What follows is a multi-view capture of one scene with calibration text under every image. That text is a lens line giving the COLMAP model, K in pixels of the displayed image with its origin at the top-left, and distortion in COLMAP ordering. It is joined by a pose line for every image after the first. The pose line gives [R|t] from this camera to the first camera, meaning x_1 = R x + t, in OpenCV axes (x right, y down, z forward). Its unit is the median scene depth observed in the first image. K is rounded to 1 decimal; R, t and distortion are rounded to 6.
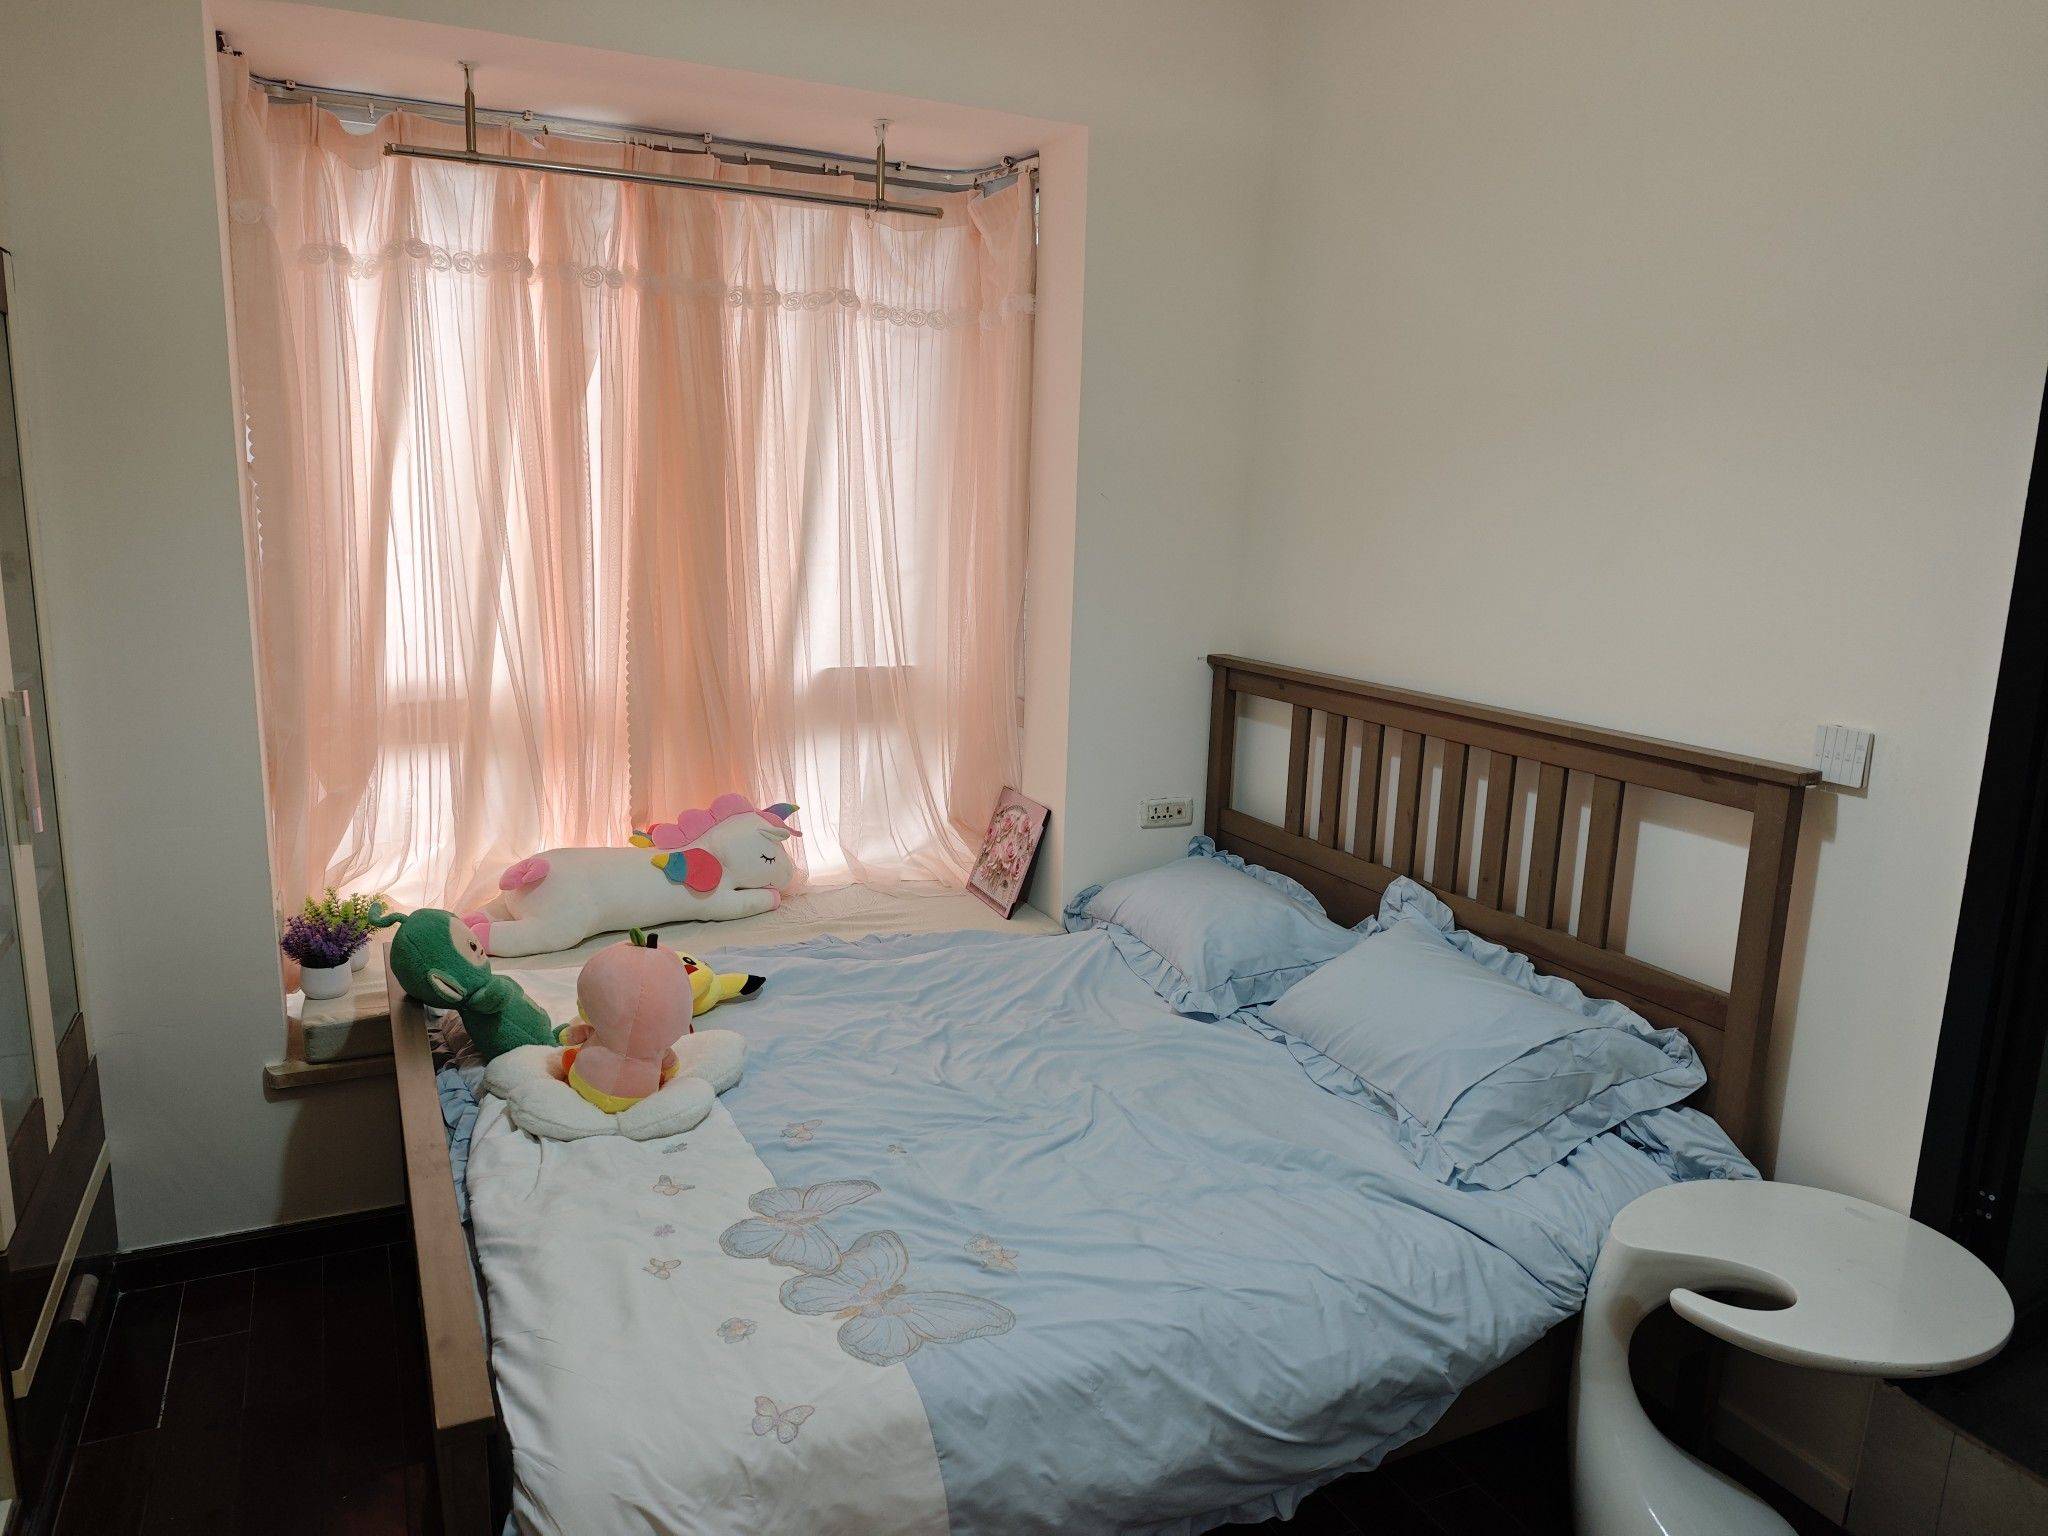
lens RADIAL K [[1414.0, 0, 1035.5], [0, 1414.0, 775.6], [0, 0, 1]] dist [-0.004873, -0.003590]
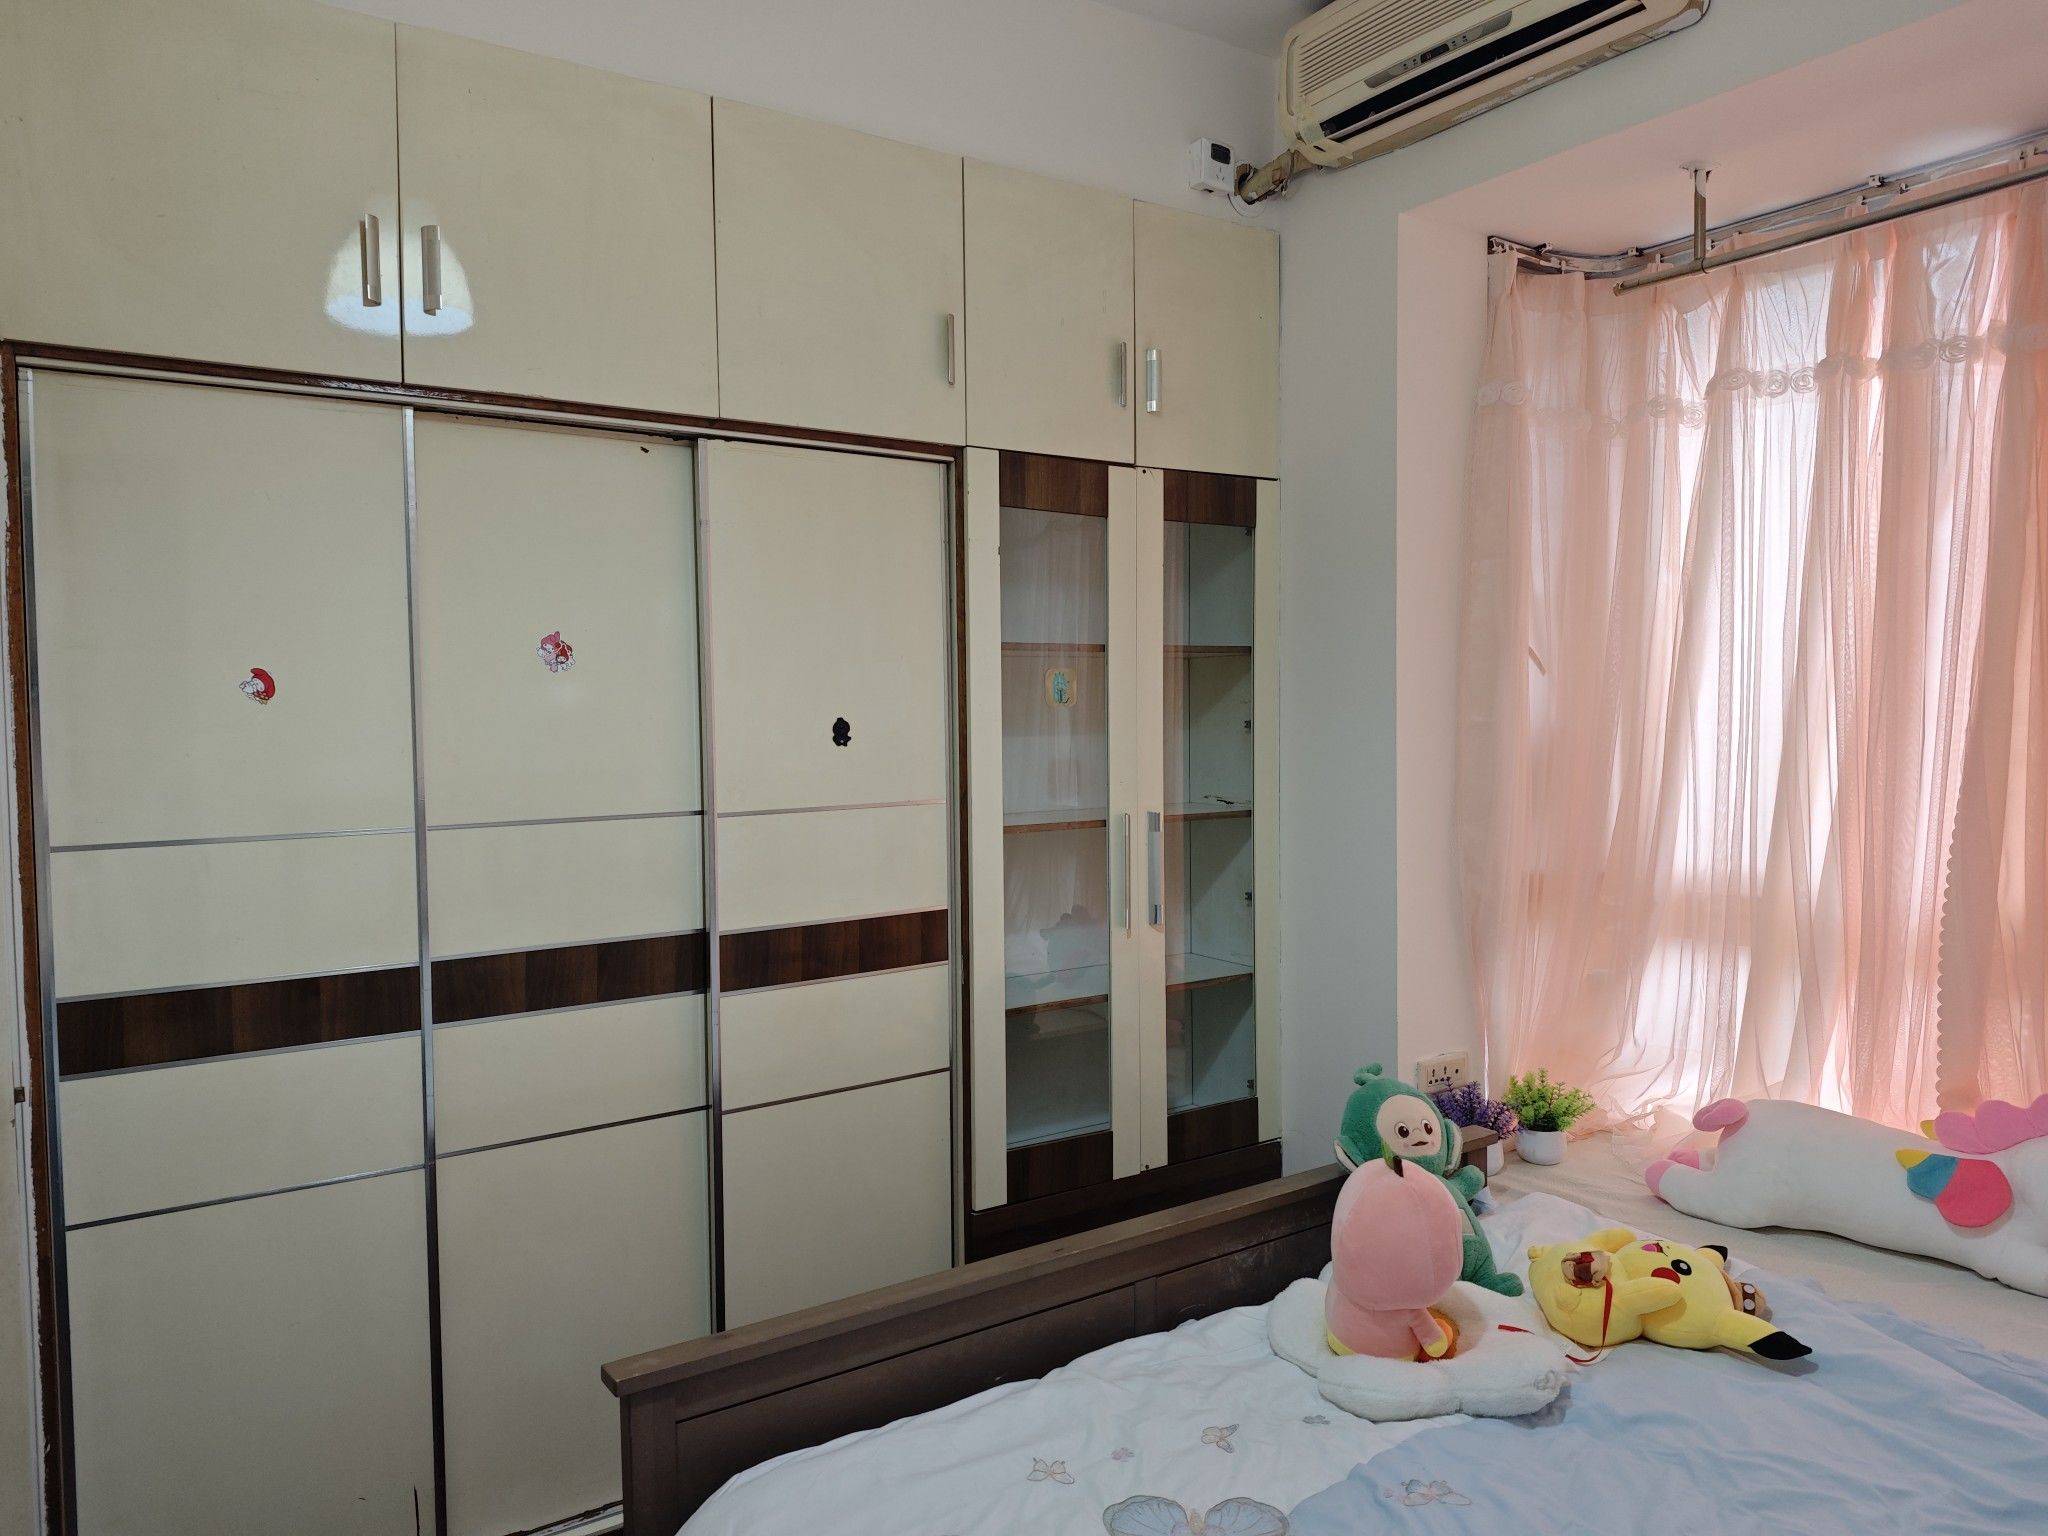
lens RADIAL K [[1415.3, 0, 1024.0], [0, 1415.3, 768.0], [0, 0, 1]] dist [-0.000113, -0.007977]
pose [[0.141131, 0.023448, -0.989713, 0.443453], [-0.177109, 0.984189, -0.001939, -0.062425], [0.974020, 0.175561, 0.143053, 0.564554]]
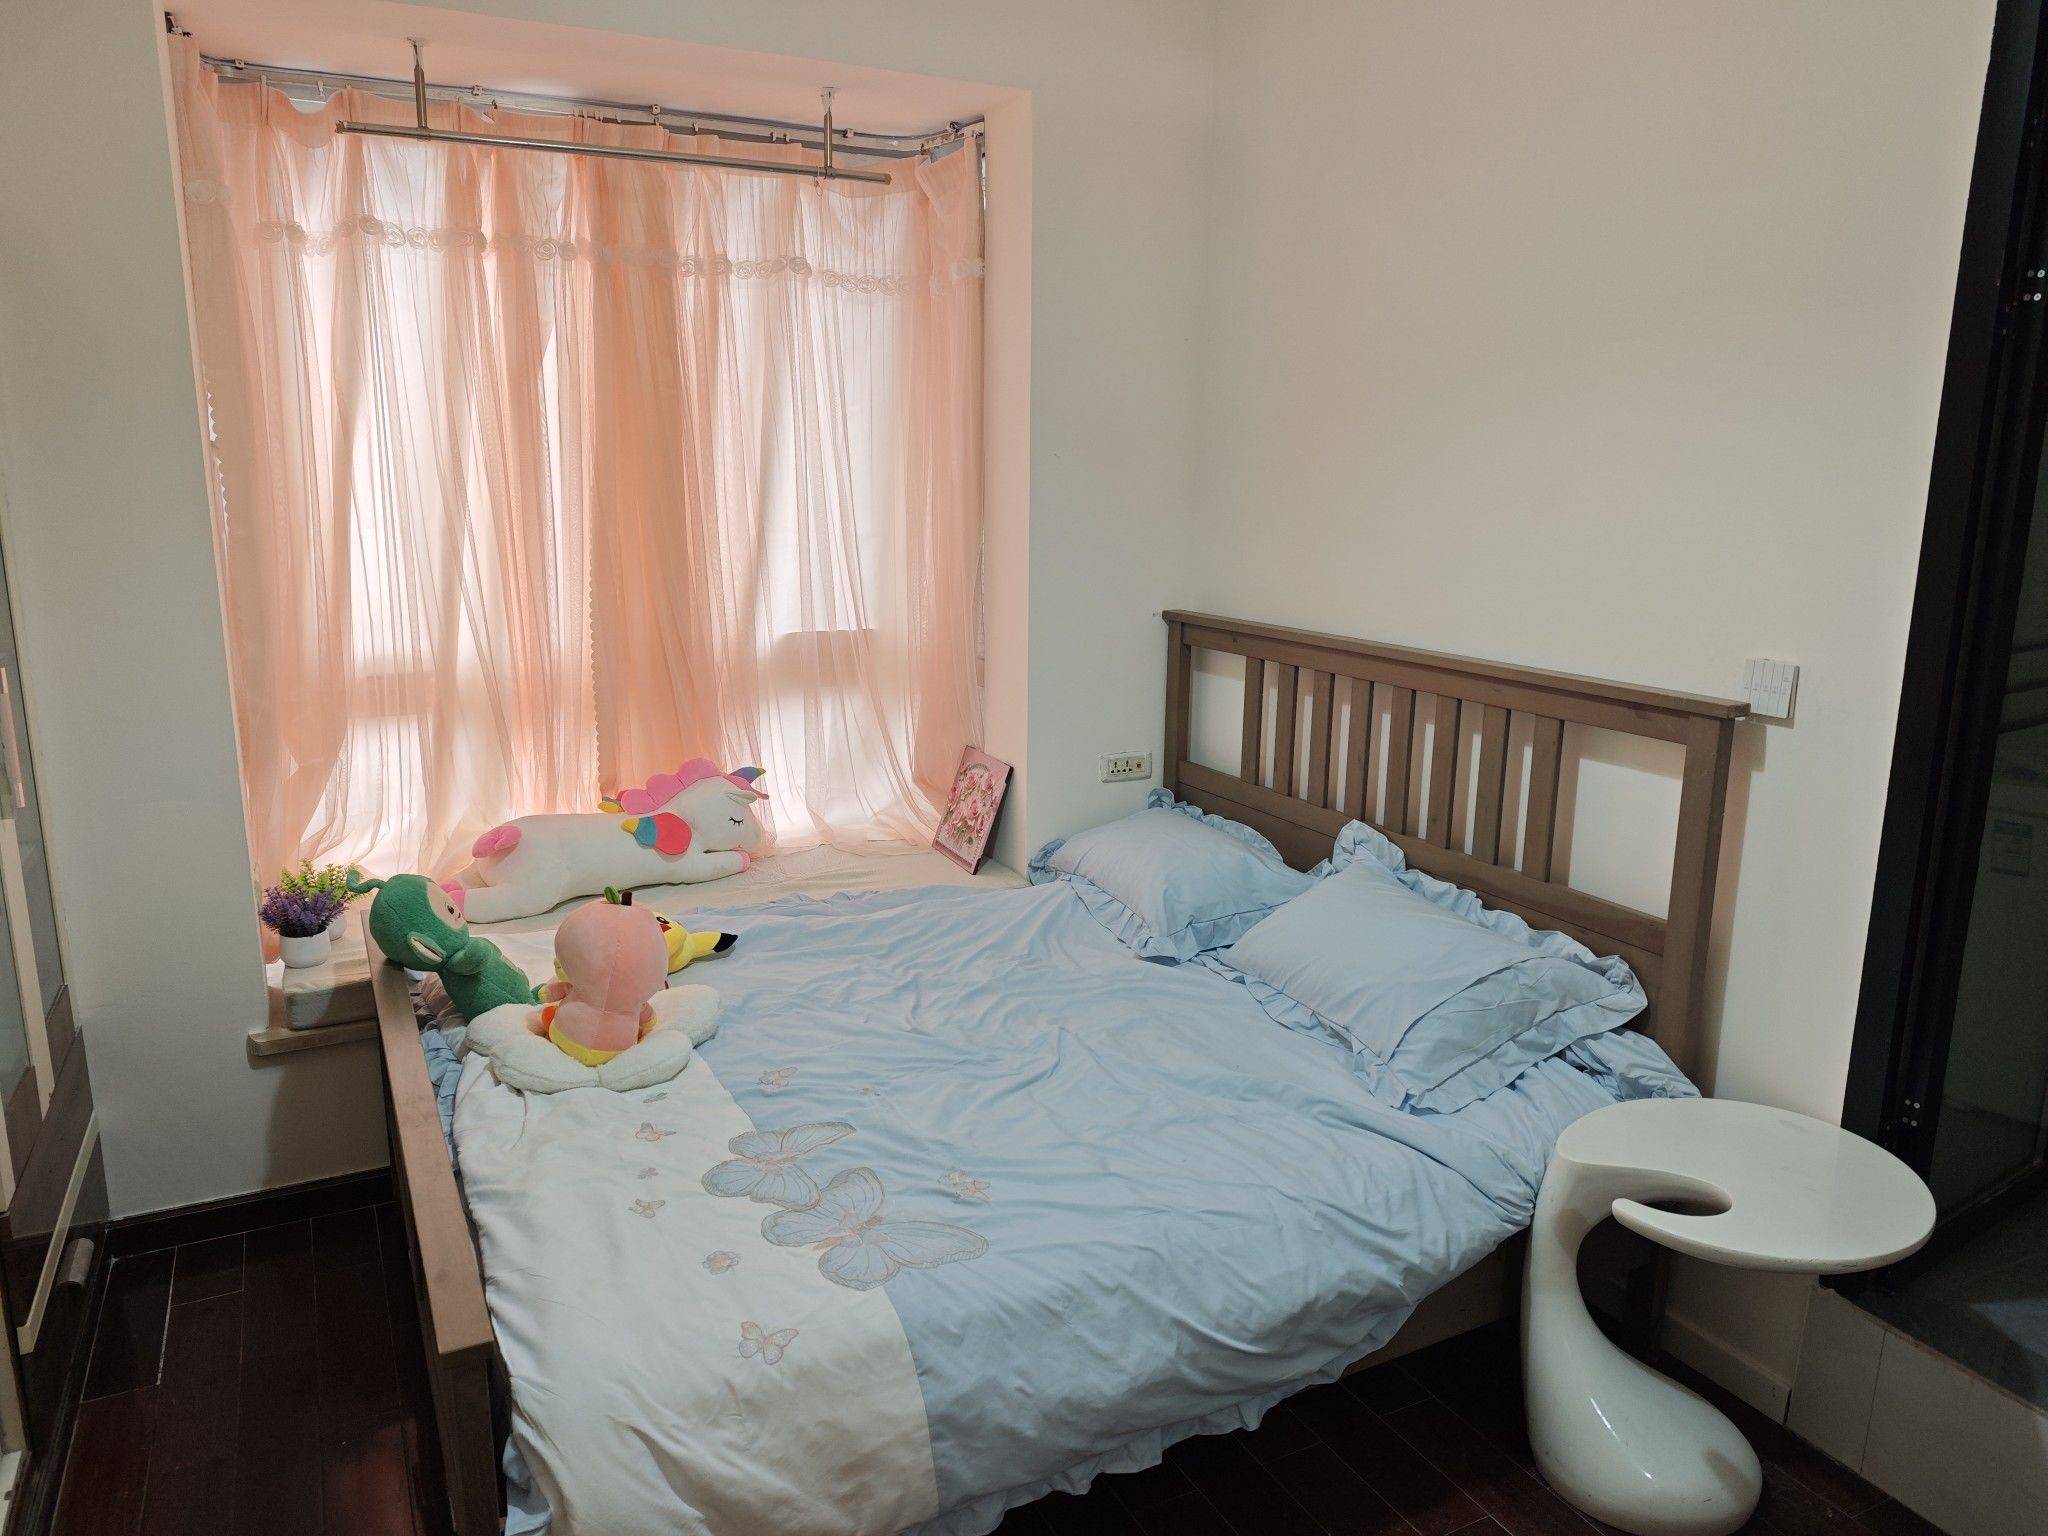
lens RADIAL K [[1415.3, 0, 1024.0], [0, 1415.3, 768.0], [0, 0, 1]] dist [-0.000113, -0.007977]
pose [[0.999528, -0.025992, 0.016370, 0.003087], [0.025700, 0.999511, 0.017808, 0.010177], [-0.016825, -0.017379, 0.999707, -0.029464]]
